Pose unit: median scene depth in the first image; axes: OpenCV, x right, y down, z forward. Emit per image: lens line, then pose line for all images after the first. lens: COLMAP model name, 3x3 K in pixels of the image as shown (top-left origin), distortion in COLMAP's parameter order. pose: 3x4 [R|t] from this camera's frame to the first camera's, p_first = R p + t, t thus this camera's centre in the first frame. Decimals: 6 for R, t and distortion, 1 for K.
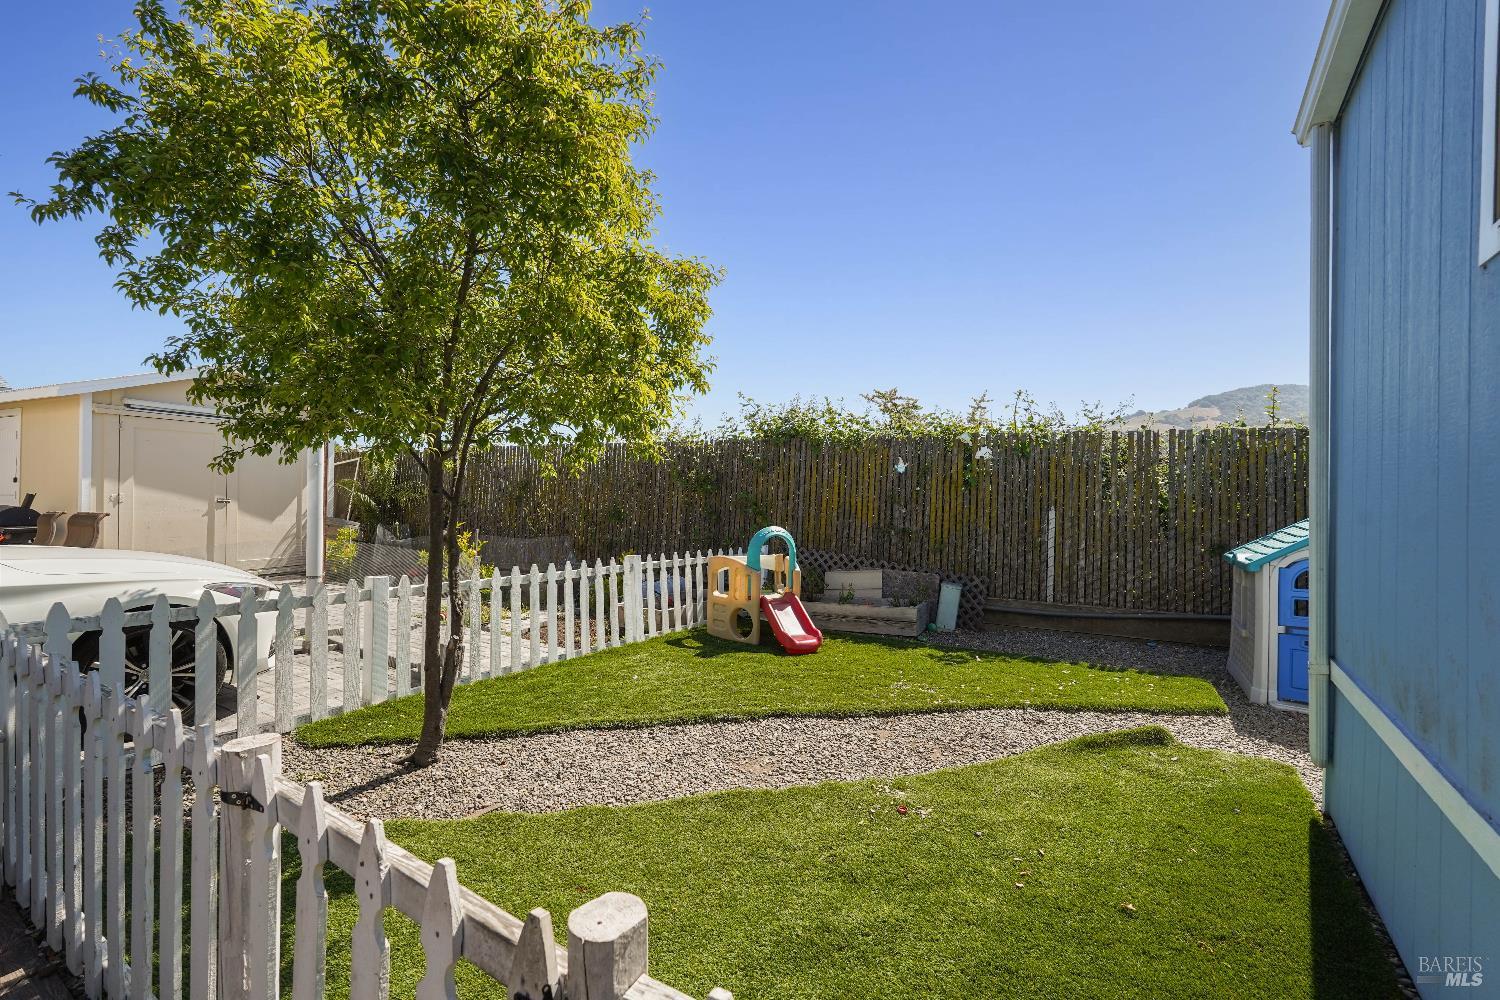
lens RADIAL K [[684.7, 0, 728.3], [0, 684.7, 511.8], [0, 0, 1]] dist [-0.014387, 0.007313]
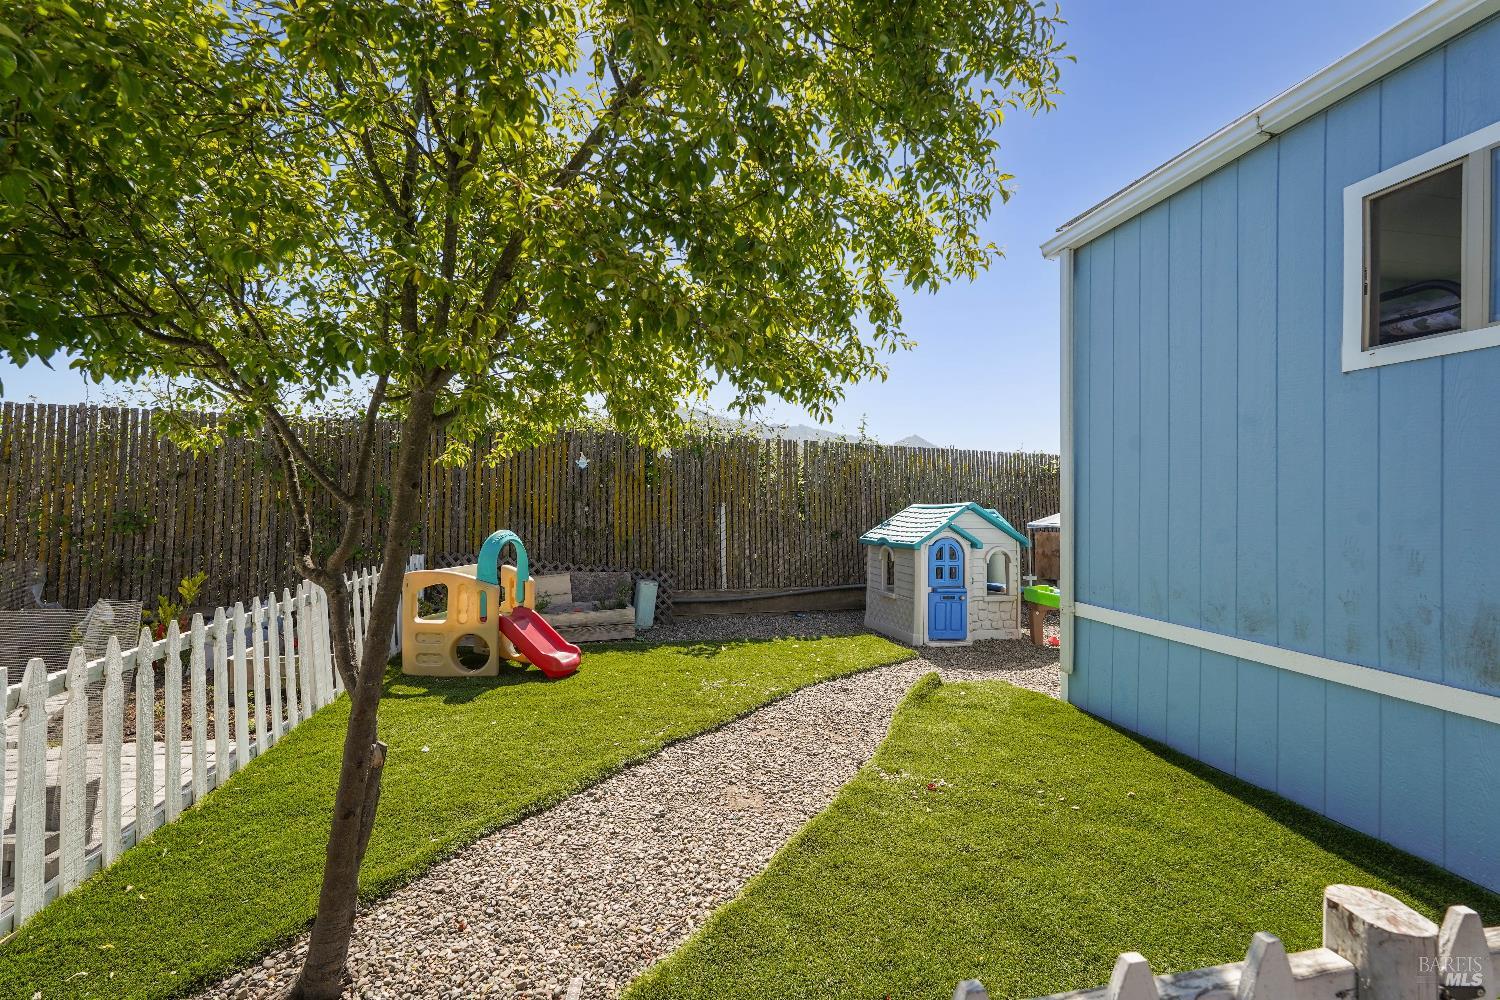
lens RADIAL K [[684.7, 0, 745.3], [0, 684.7, 510.3], [0, 0, 1]] dist [-0.014387, 0.007313]
pose [[0.689215, -0.015241, 0.724396, -0.314941], [0.013047, 0.999878, 0.008624, -0.005087], [-0.724439, 0.003507, 0.689330, 0.207264]]
